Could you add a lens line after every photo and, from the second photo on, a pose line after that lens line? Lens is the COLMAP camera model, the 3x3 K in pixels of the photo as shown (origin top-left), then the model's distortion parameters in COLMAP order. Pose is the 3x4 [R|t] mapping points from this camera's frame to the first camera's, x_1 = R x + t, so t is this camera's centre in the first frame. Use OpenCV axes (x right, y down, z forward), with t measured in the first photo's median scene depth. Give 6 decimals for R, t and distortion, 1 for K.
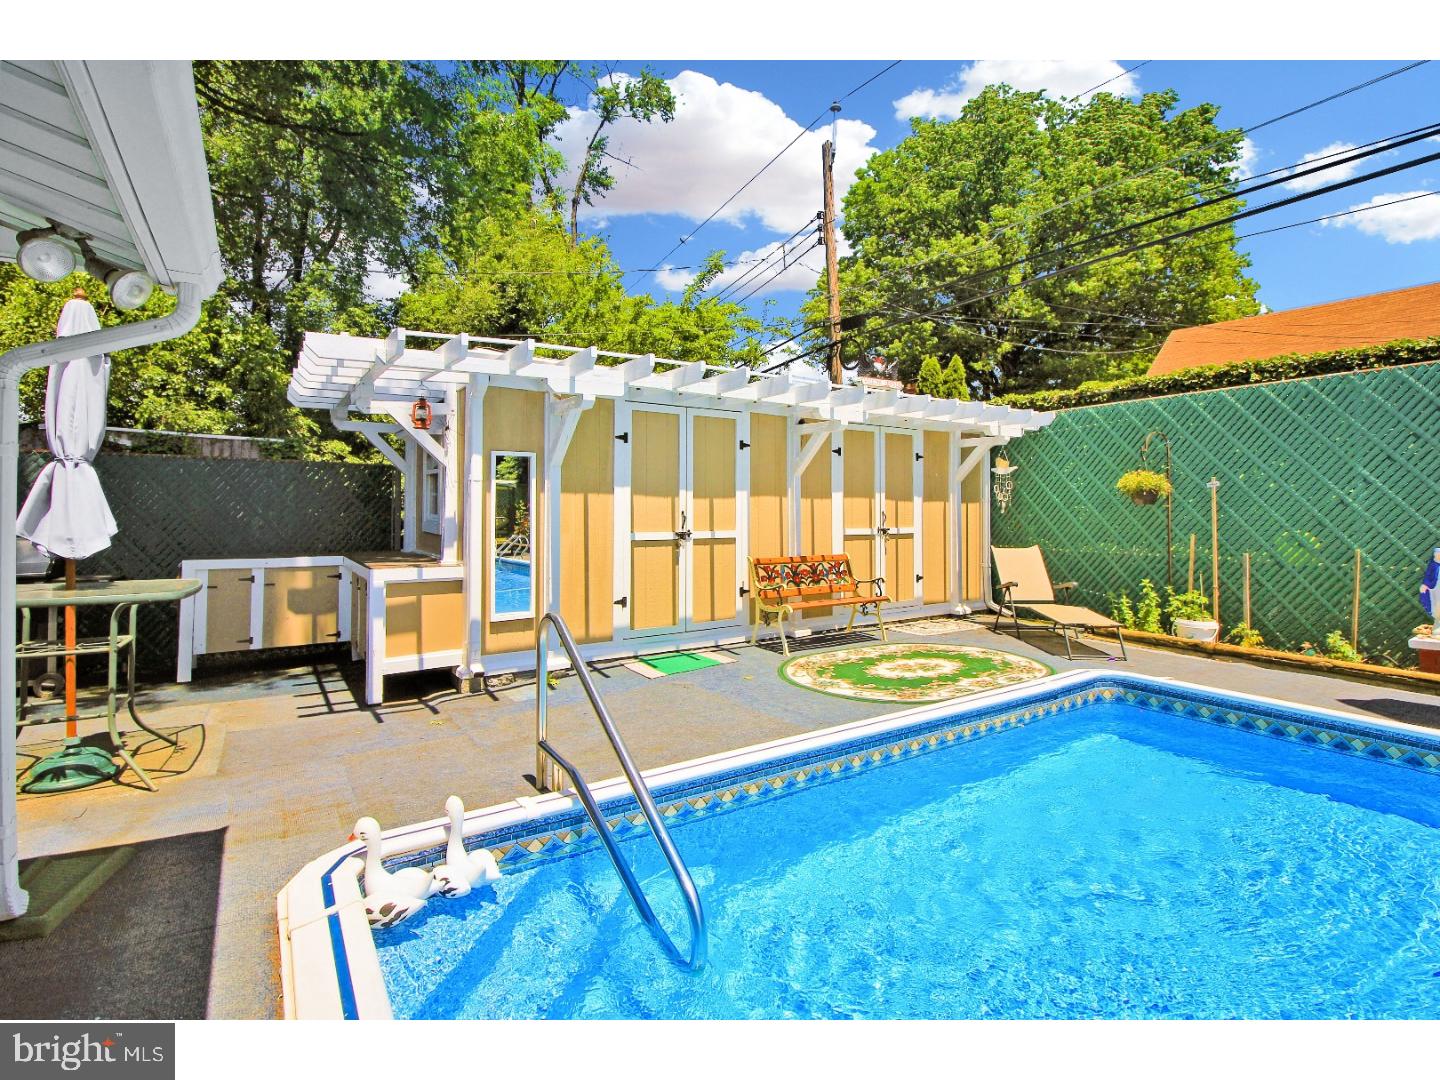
lens RADIAL K [[684.5, 0, 718.2], [0, 684.5, 512.4], [0, 0, 1]] dist [-0.002197, -0.000324]
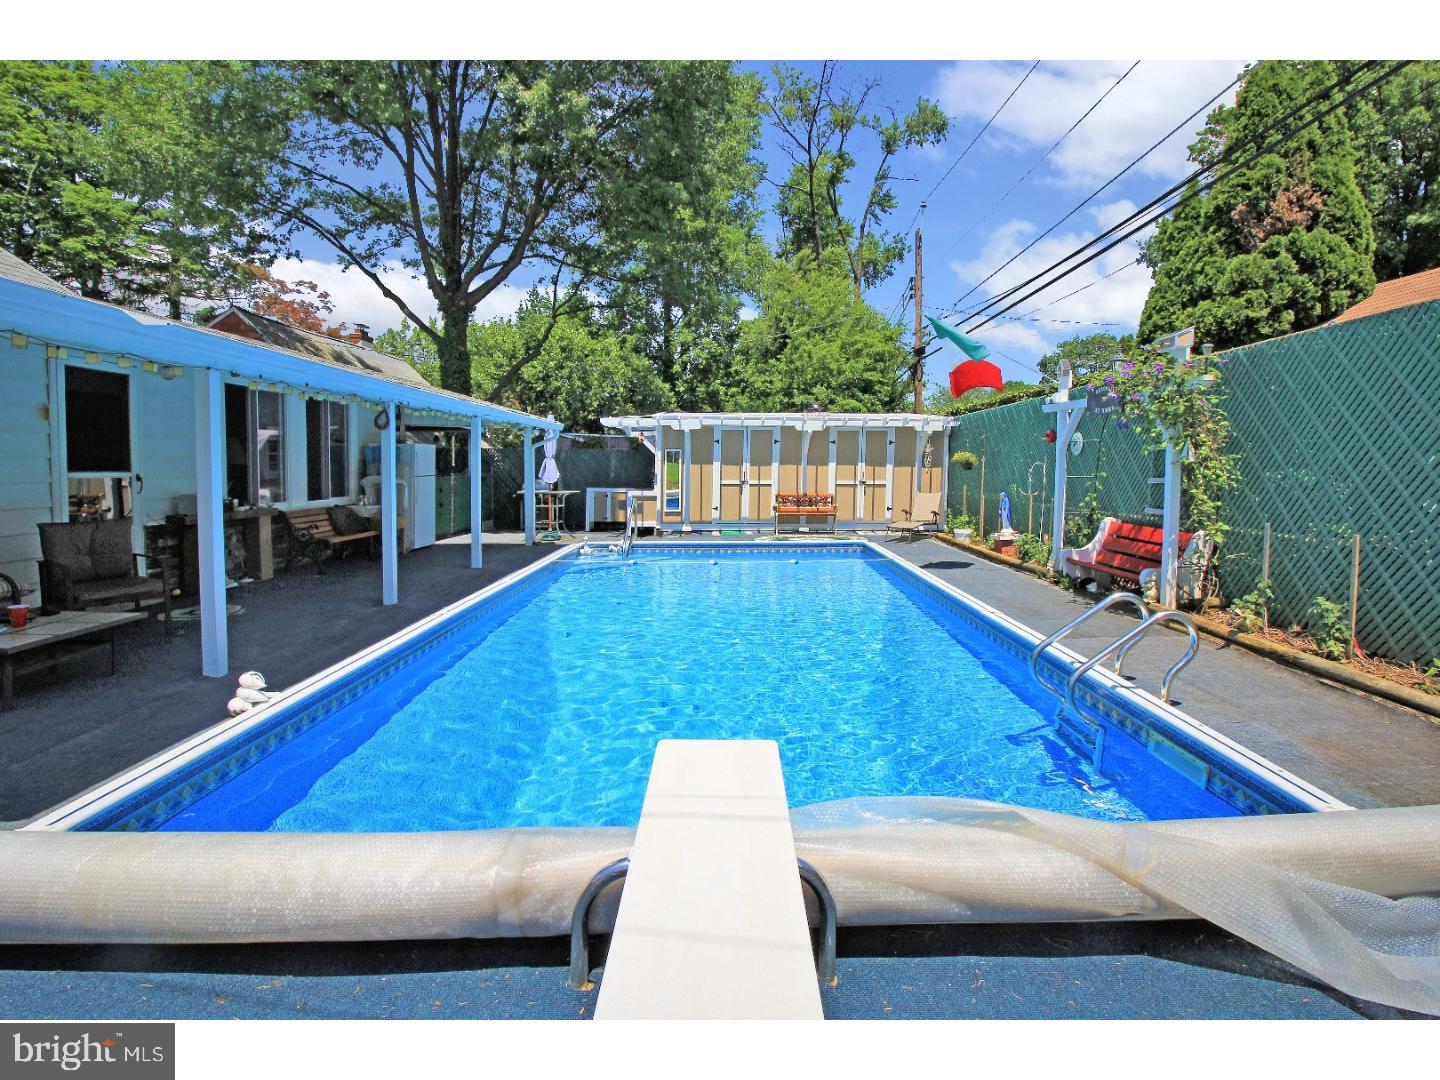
lens RADIAL K [[671.3, 0, 720.0], [0, 671.3, 540.0], [0, 0, 1]] dist [-0.001754, -0.000311]
pose [[0.837102, 0.064075, -0.543282, 1.138125], [-0.005148, 0.993995, 0.109300, -0.020407], [0.547023, -0.088699, 0.832405, -0.973981]]
